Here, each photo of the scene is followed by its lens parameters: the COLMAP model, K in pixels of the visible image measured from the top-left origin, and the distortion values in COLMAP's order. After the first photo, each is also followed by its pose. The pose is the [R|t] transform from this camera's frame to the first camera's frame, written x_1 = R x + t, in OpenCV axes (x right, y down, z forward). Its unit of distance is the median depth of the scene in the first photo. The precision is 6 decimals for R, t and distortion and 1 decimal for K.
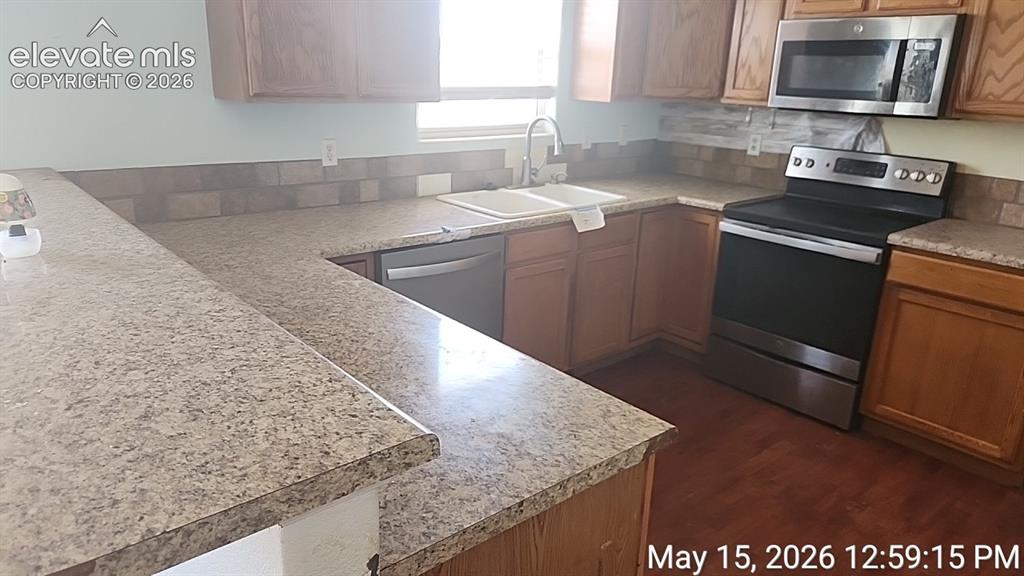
lens RADIAL K [[689.6, 0, 510.9], [0, 689.6, 287.6], [0, 0, 1]] dist [0.003880, 0.001244]
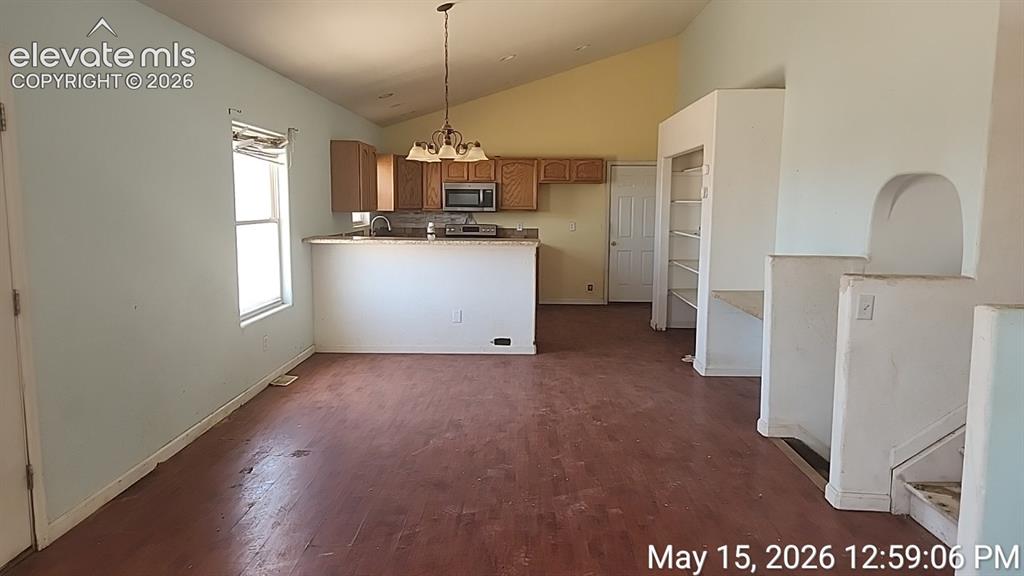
lens RADIAL K [[689.6, 0, 511.7], [0, 689.6, 286.0], [0, 0, 1]] dist [0.003880, 0.001244]
pose [[0.664148, -0.113653, 0.738911, -1.646544], [0.232014, 0.970909, -0.059202, 0.288428], [-0.710687, 0.210757, 0.671197, -1.099272]]
